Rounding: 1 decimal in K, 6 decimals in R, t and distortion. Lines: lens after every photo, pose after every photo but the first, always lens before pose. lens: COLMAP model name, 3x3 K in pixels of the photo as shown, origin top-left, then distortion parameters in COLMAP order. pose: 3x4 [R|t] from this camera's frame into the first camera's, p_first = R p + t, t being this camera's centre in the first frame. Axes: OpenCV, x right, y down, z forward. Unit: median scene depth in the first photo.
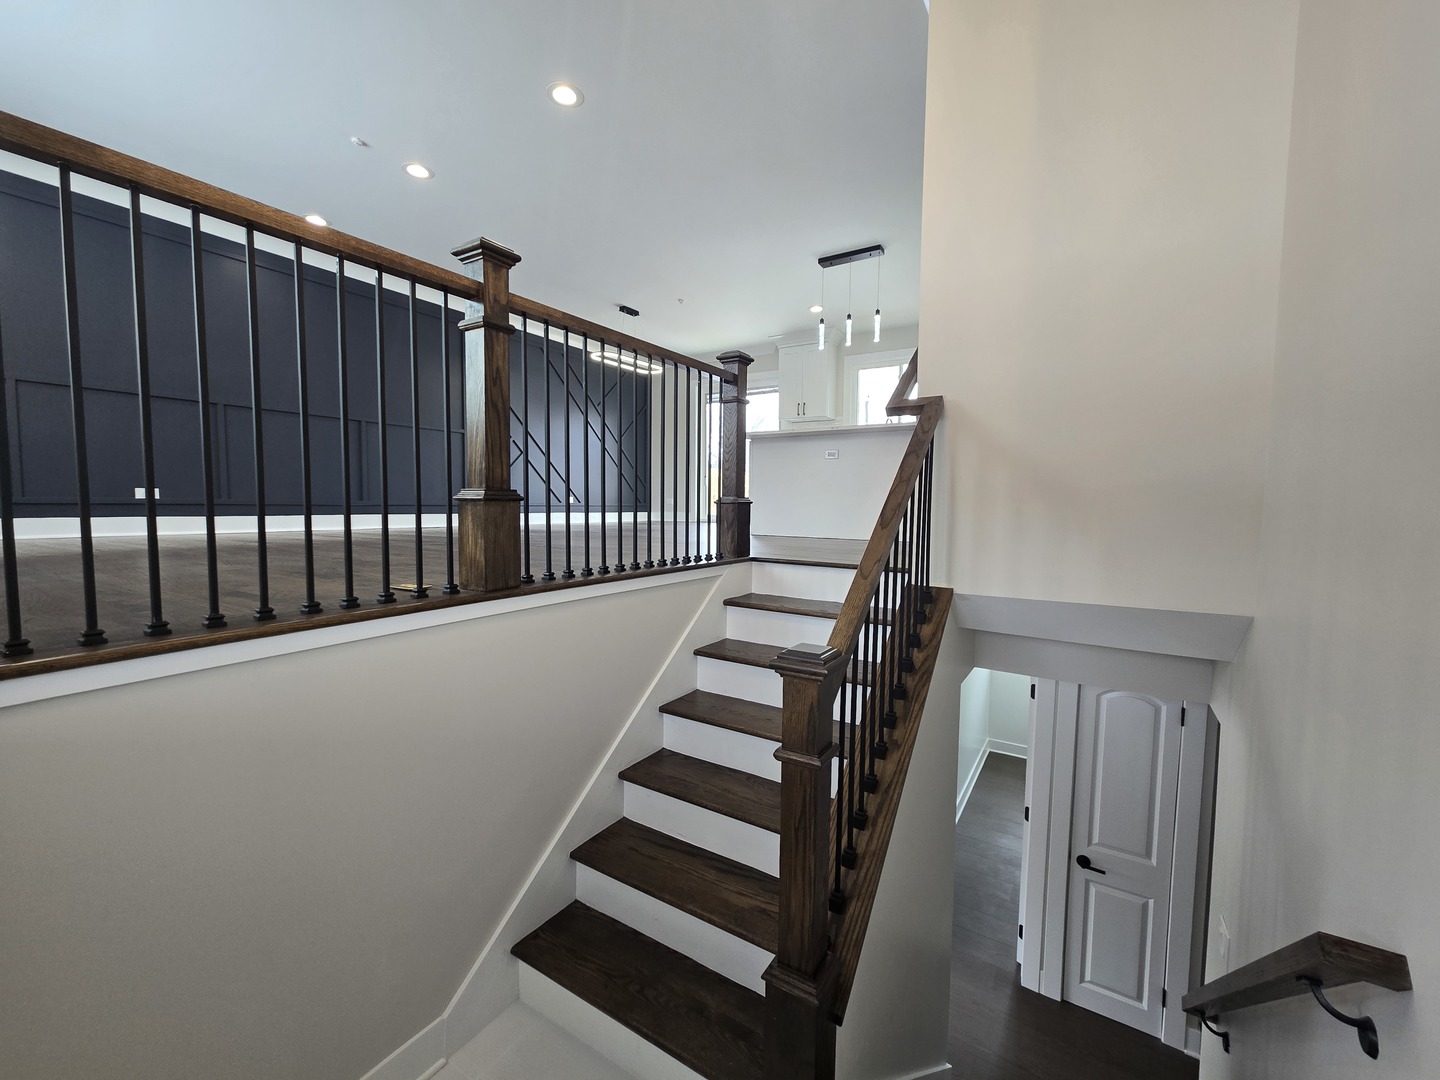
lens RADIAL K [[586.3, 0, 726.3], [0, 586.3, 545.2], [0, 0, 1]] dist [-0.002951, 0.004164]
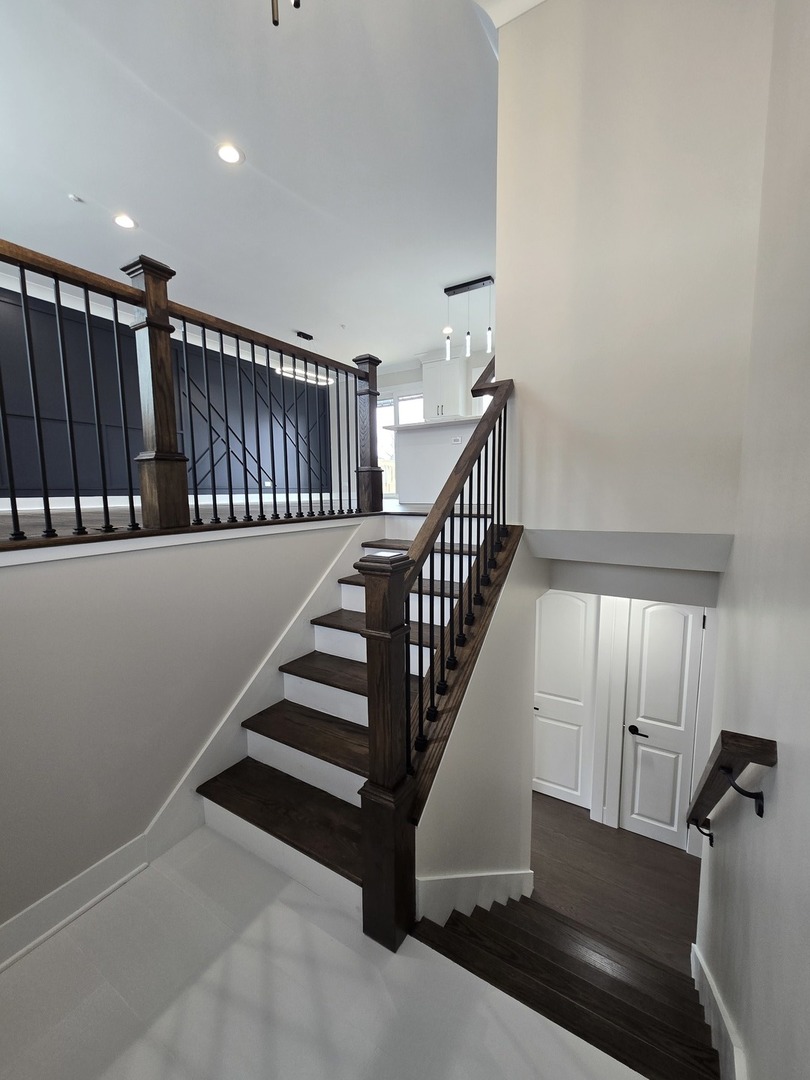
lens RADIAL K [[439.9, 0, 401.7], [0, 439.9, 545.4], [0, 0, 1]] dist [0.001366, -0.000240]
pose [[0.999703, -0.024252, 0.002330, 0.124474], [0.024101, 0.998387, 0.051409, 0.071511], [-0.003573, -0.051337, 0.998675, -0.008972]]
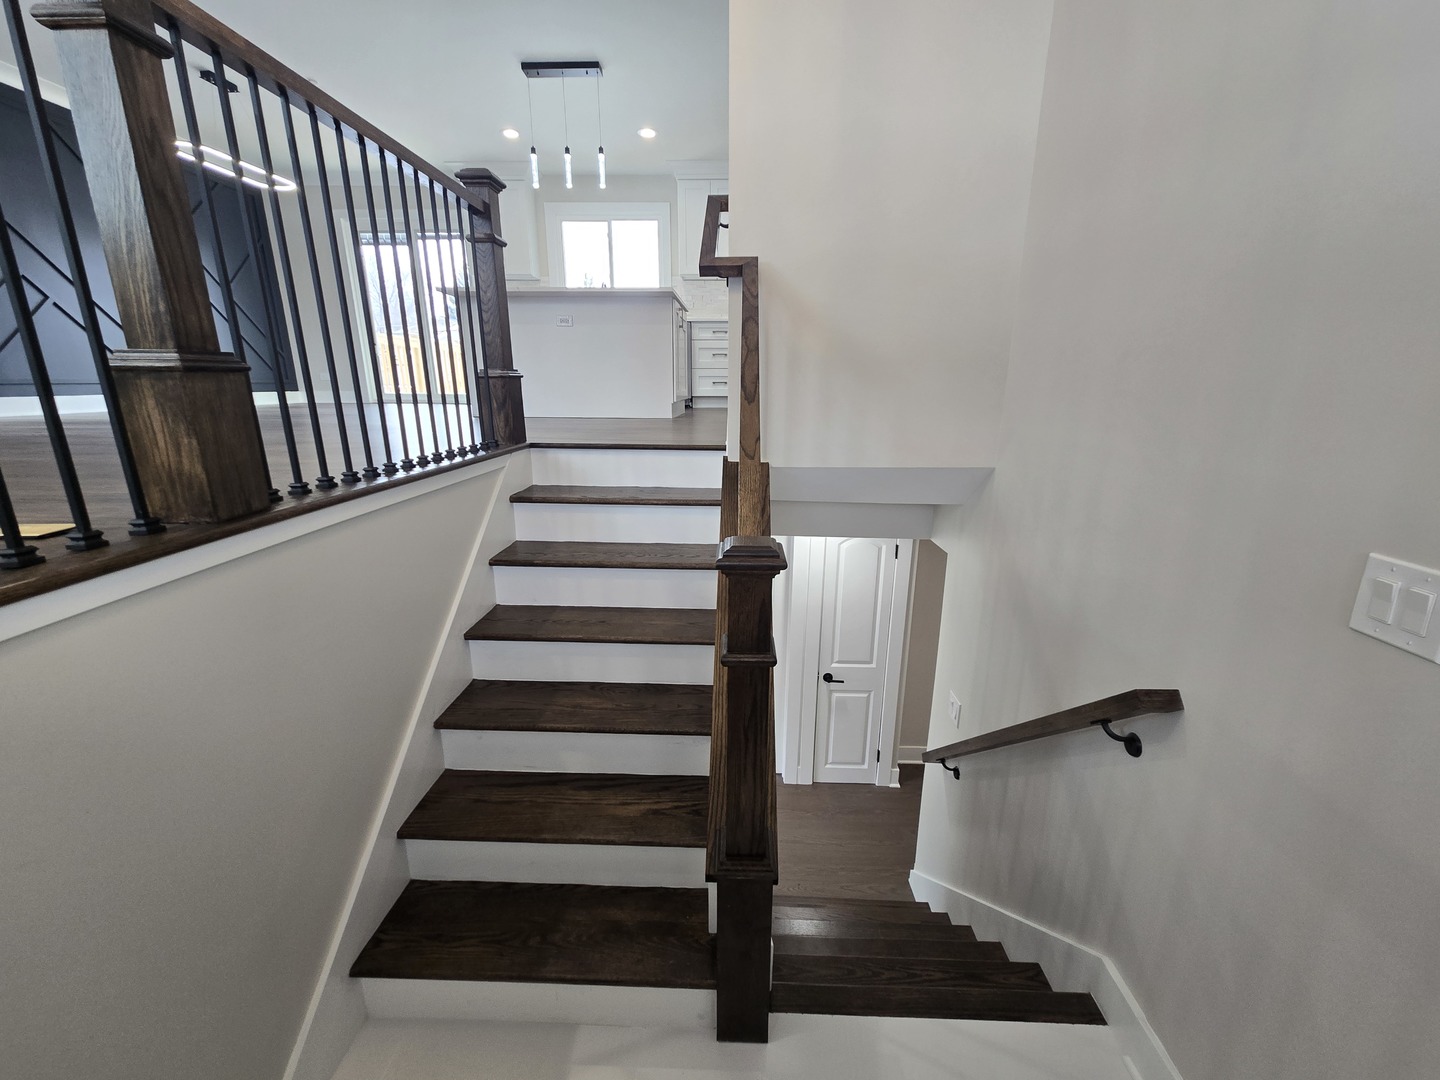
lens RADIAL K [[586.6, 0, 725.4], [0, 586.6, 545.4], [0, 0, 1]] dist [0.001366, -0.000240]
pose [[0.863285, -0.141322, 0.484528, -0.226422], [0.039751, 0.976055, 0.213860, -0.008289], [-0.503150, -0.165362, 0.848231, 0.176750]]
